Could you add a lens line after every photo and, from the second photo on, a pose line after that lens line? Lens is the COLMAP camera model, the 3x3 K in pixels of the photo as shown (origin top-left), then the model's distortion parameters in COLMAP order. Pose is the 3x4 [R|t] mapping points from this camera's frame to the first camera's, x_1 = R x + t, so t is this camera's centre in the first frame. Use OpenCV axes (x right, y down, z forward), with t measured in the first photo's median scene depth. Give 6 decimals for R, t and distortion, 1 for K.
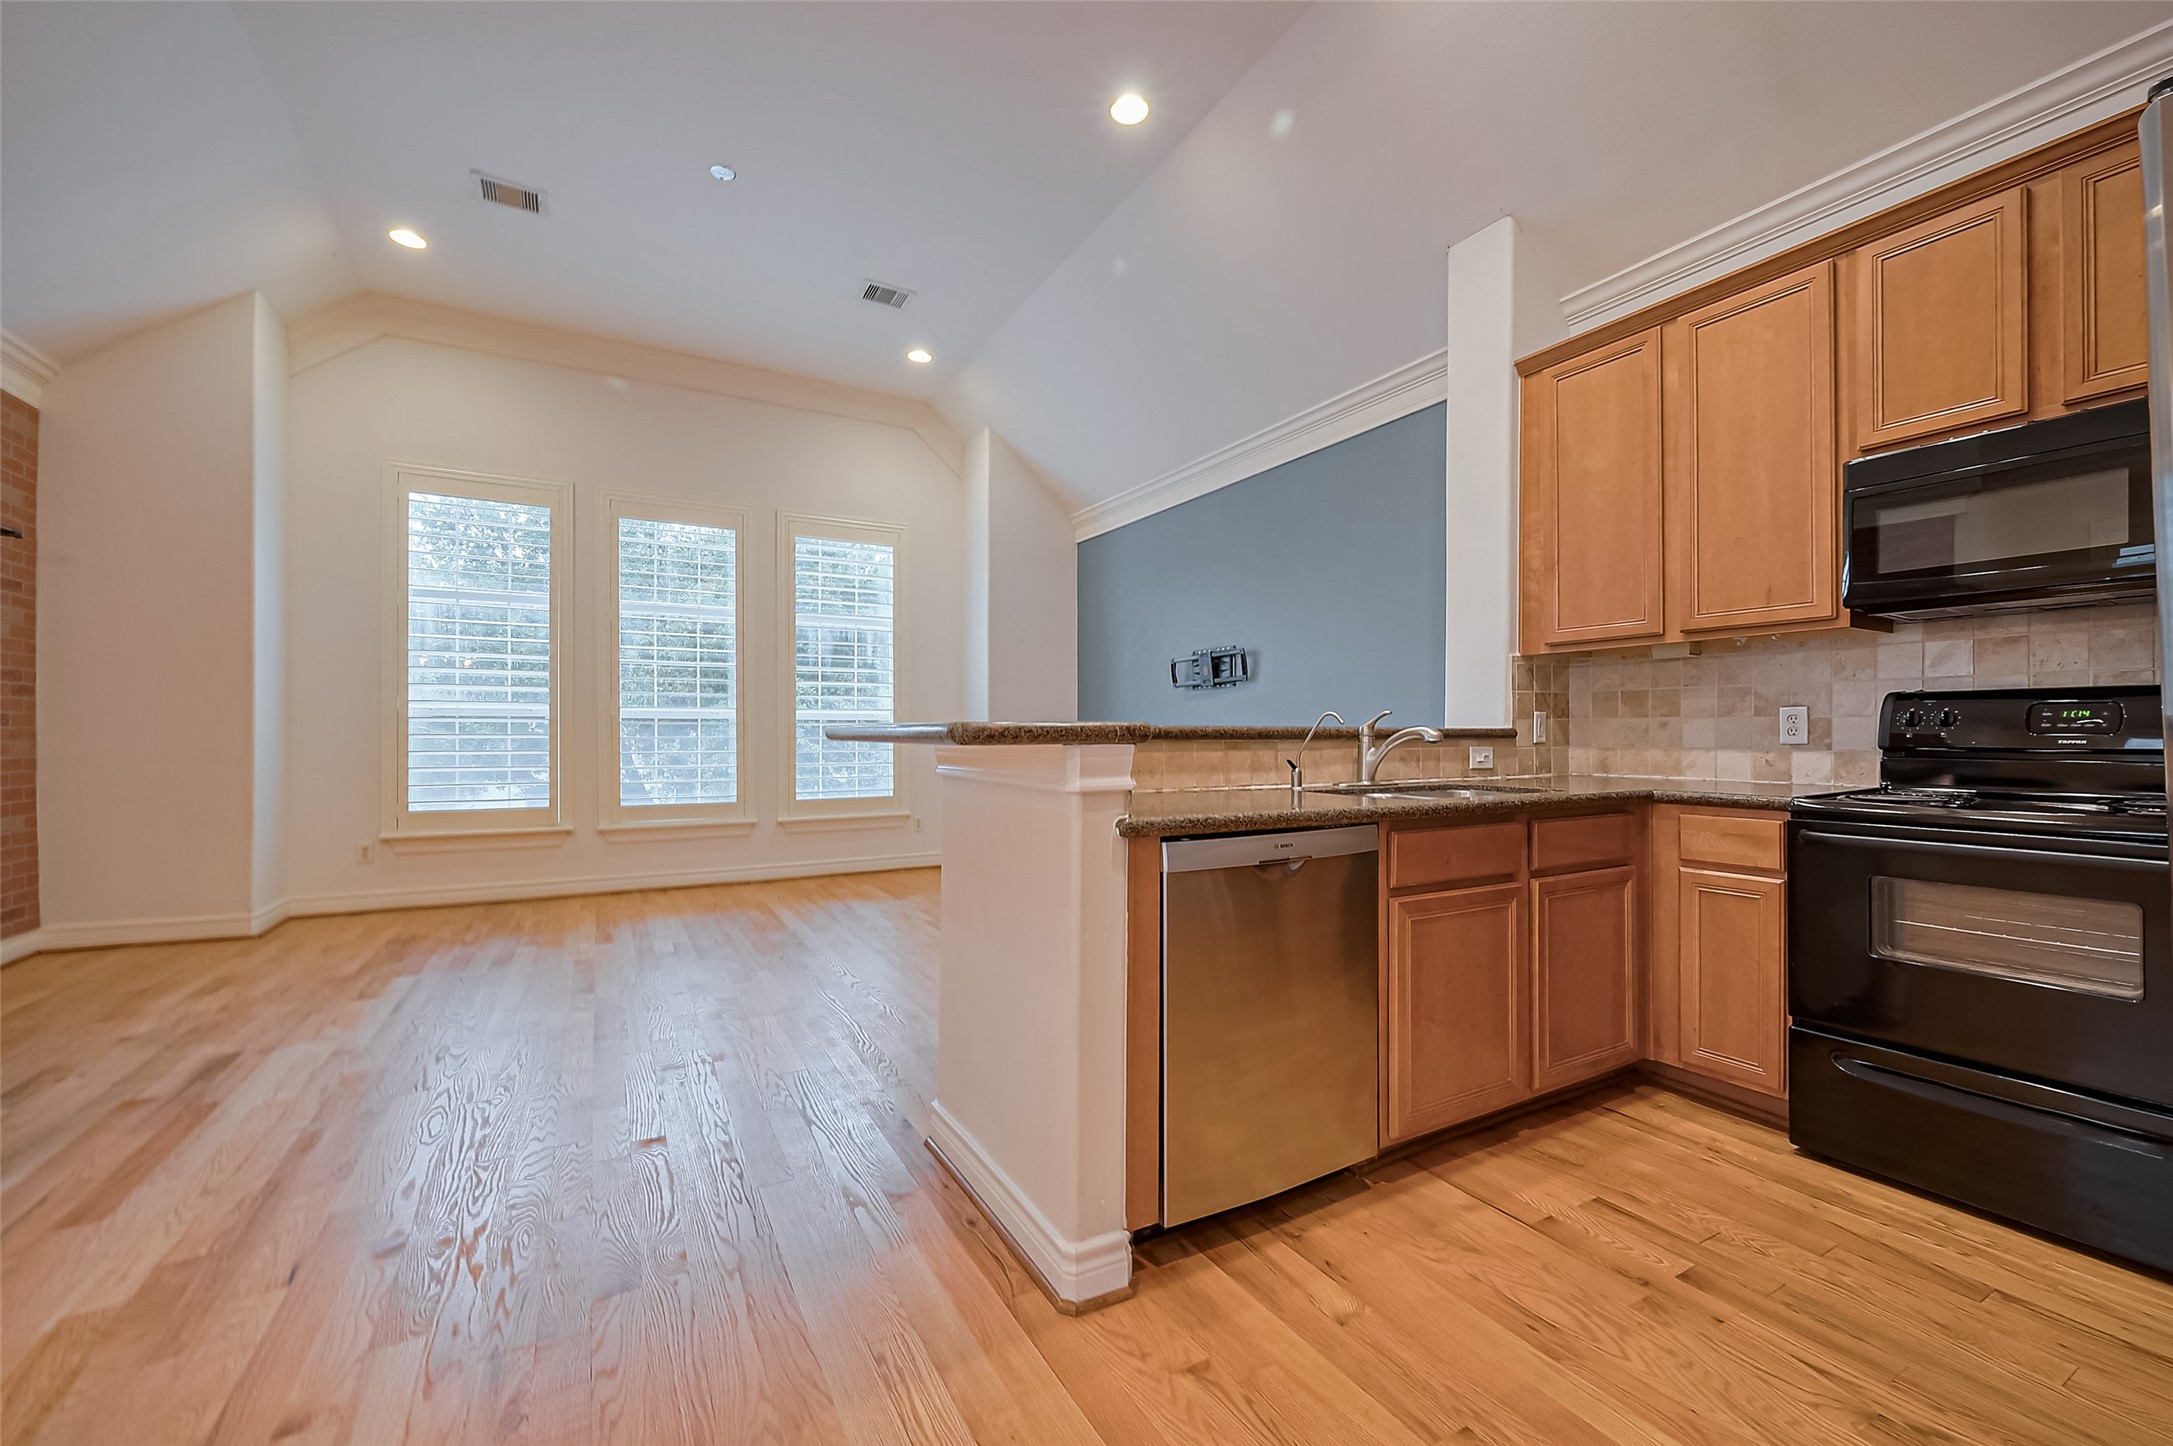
lens RADIAL K [[863.9, 0, 1100.4], [0, 863.9, 730.2], [0, 0, 1]] dist [-0.007425, 0.001407]
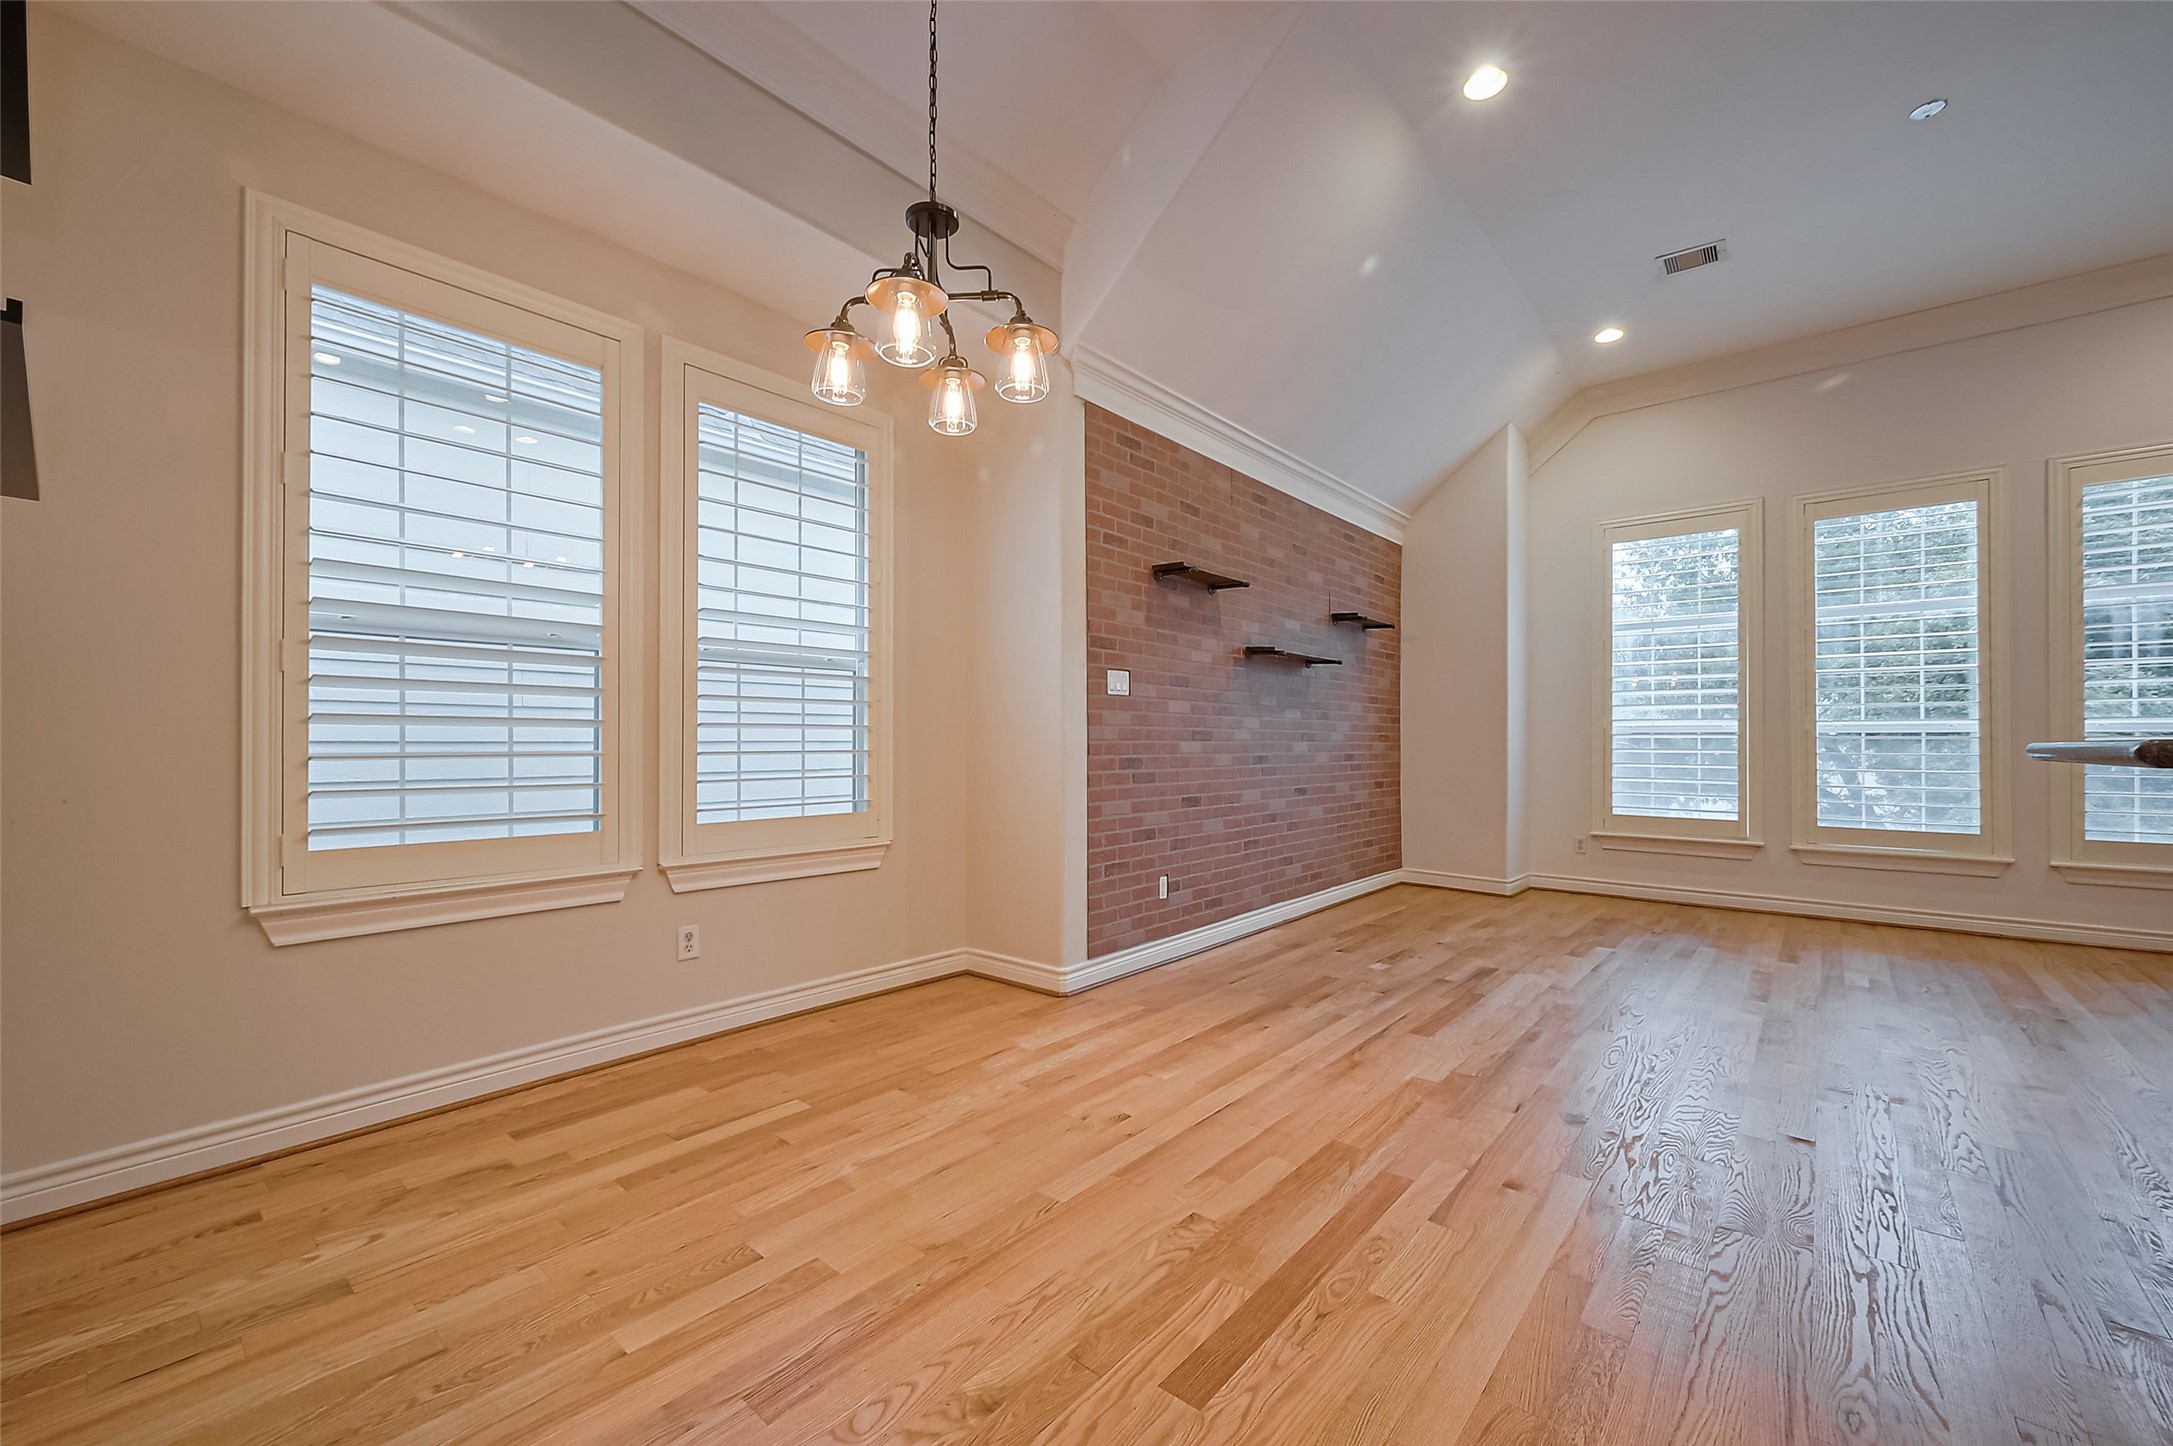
lens RADIAL K [[863.9, 0, 1089.9], [0, 863.9, 742.0], [0, 0, 1]] dist [-0.007425, 0.001407]
pose [[0.329279, -0.000943, -0.944232, 0.121856], [-0.001300, 0.999998, -0.001452, -0.002776], [0.944232, 0.001706, 0.329277, -0.106581]]
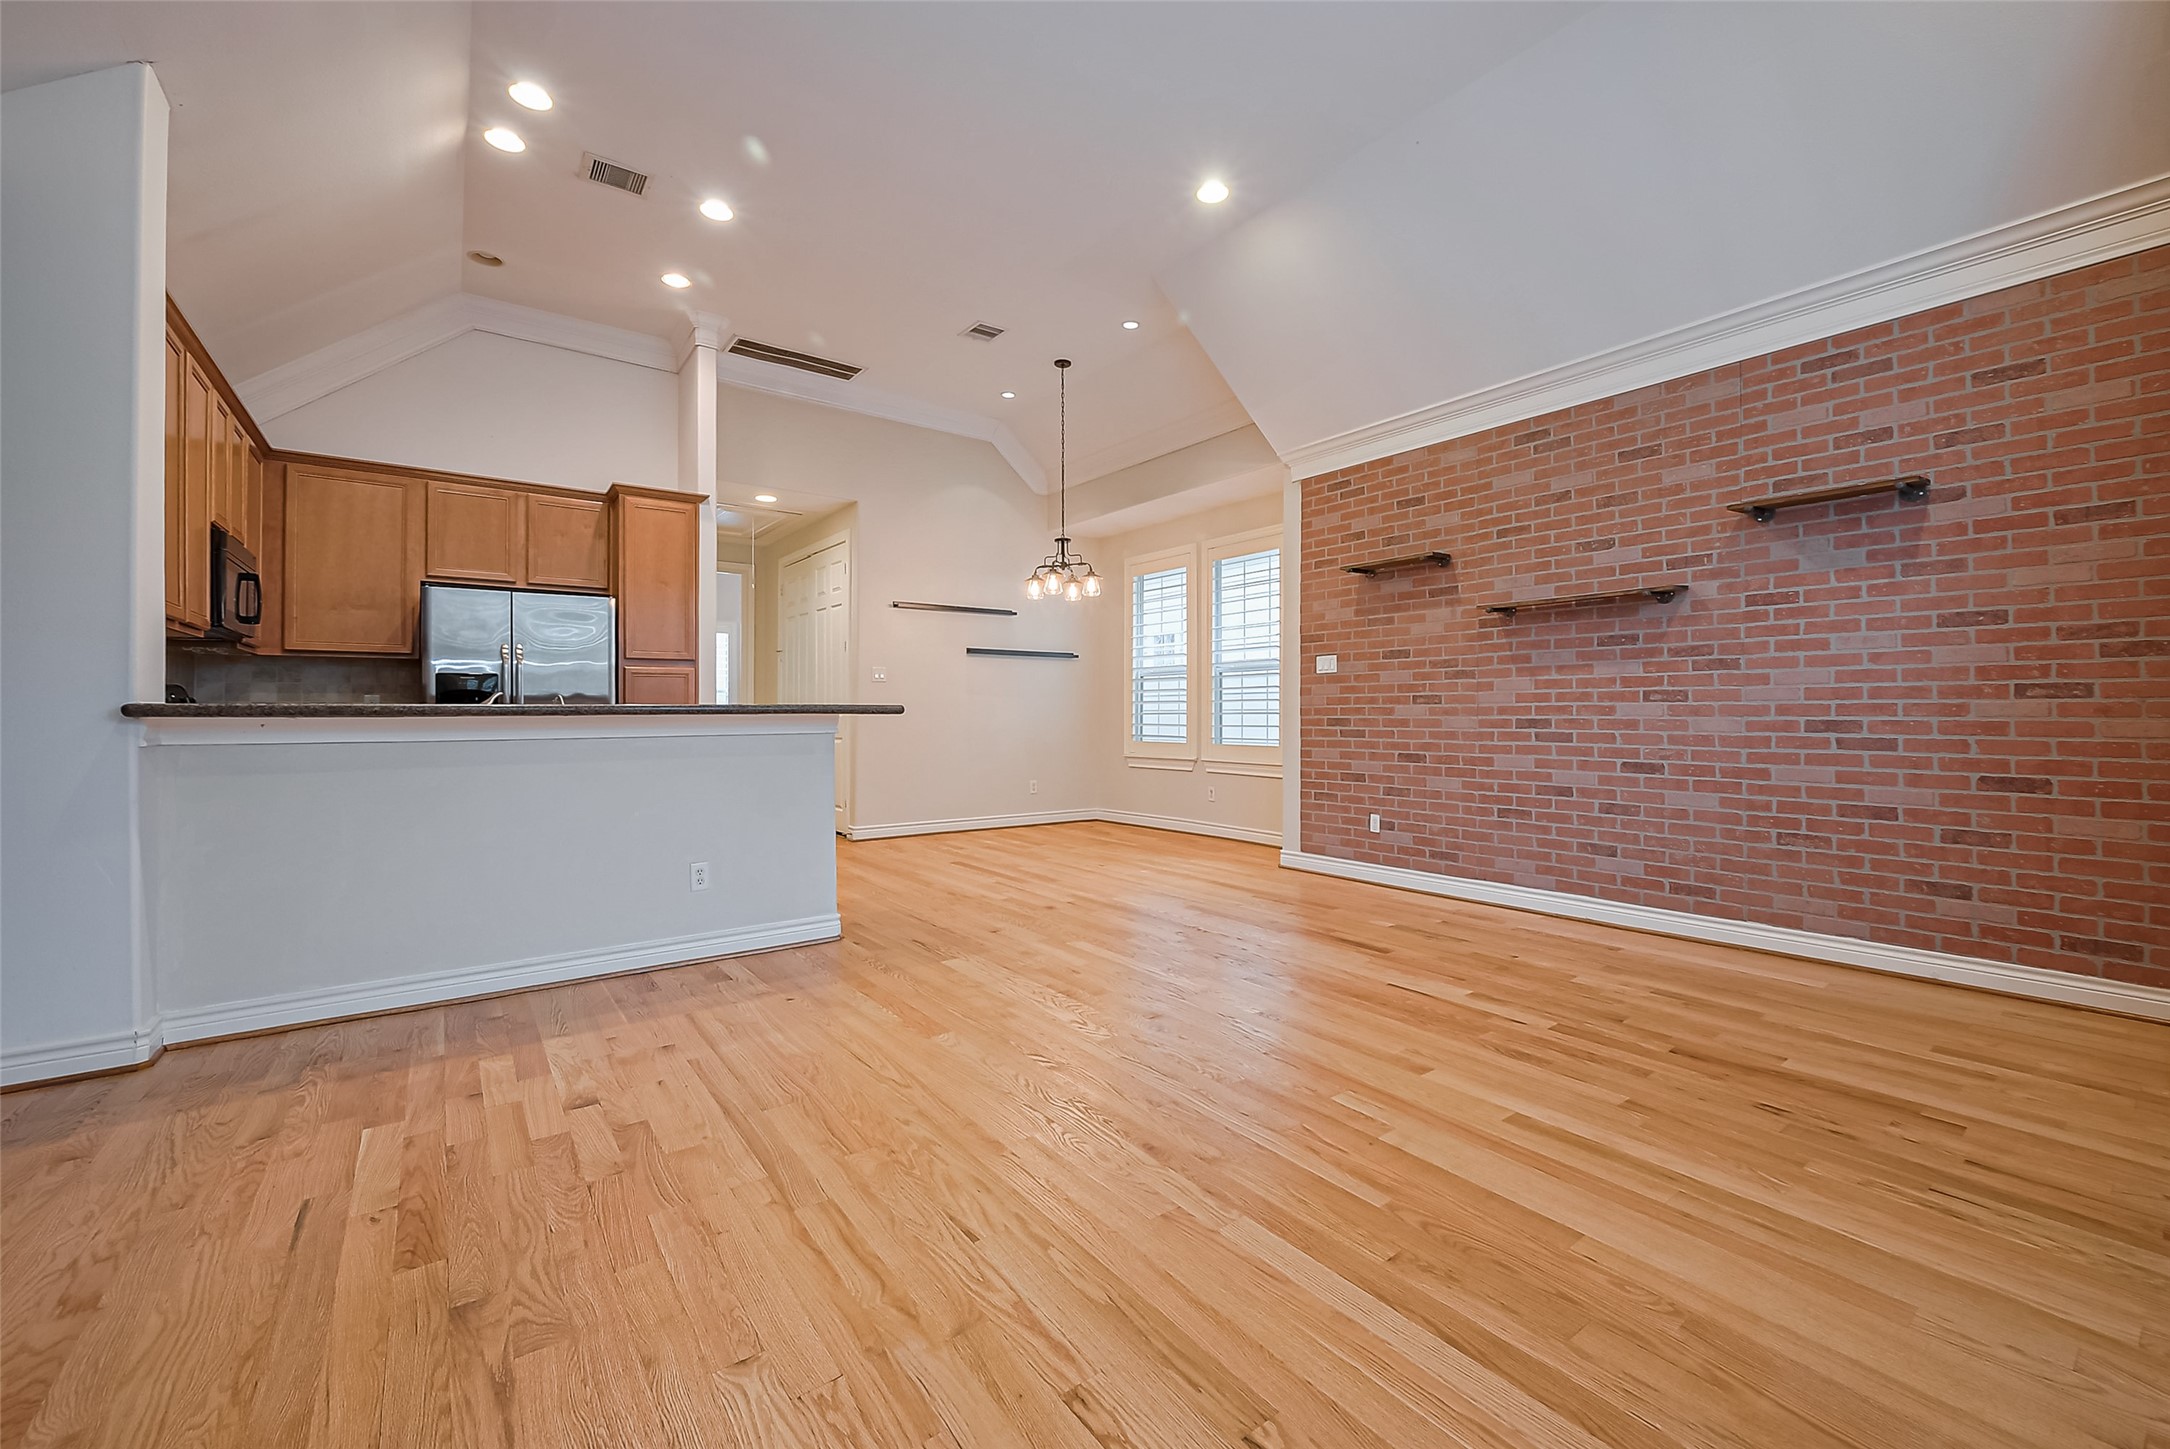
lens RADIAL K [[881.4, 0, 1099.2], [0, 881.4, 720.2], [0, 0, 1]] dist [-0.005118, 0.000293]
pose [[-0.993794, 0.002754, -0.111198, -0.360308], [0.001990, 0.999974, 0.006983, 0.008977], [0.111214, 0.006718, -0.993774, 1.955935]]
